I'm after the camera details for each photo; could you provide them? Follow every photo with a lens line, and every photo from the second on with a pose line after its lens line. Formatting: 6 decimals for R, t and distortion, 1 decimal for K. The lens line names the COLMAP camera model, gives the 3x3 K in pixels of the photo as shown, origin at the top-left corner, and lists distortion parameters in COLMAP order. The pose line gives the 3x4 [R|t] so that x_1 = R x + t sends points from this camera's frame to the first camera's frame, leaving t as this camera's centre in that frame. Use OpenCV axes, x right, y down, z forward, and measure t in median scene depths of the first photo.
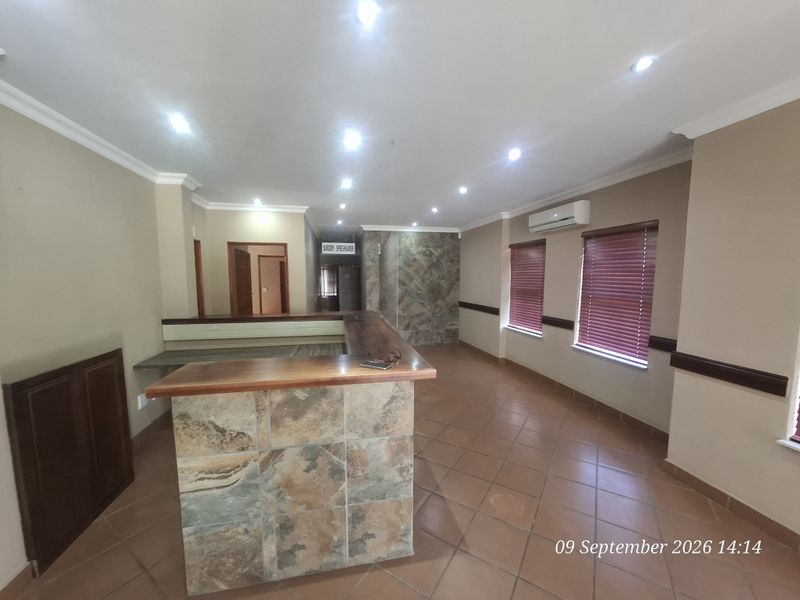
lens RADIAL K [[317.6, 0, 403.3], [0, 317.6, 302.8], [0, 0, 1]] dist [-0.009021, -0.000266]
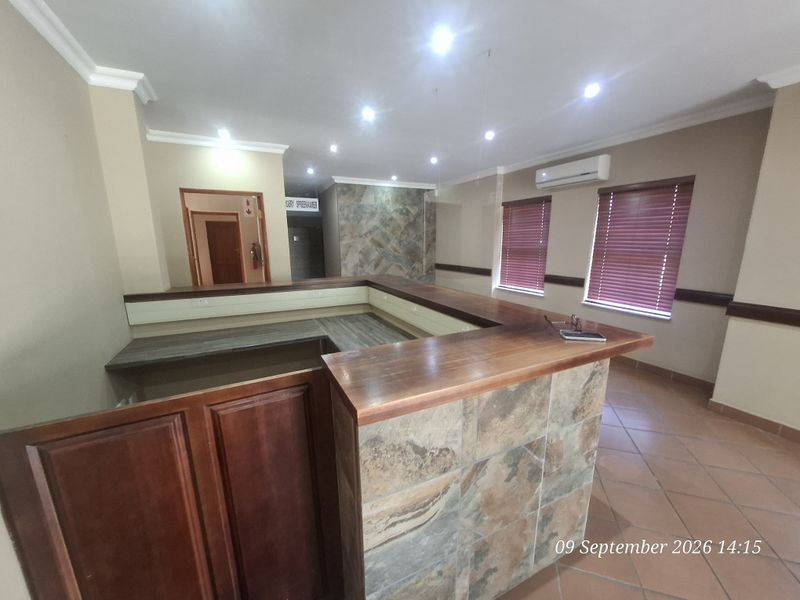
lens RADIAL K [[317.6, 0, 399.5], [0, 317.6, 304.5], [0, 0, 1]] dist [-0.009021, -0.000266]
pose [[0.968951, -0.054309, 0.241213, -0.377135], [0.026777, 0.992890, 0.115984, 0.009085], [-0.245797, -0.105924, 0.963516, 0.197992]]
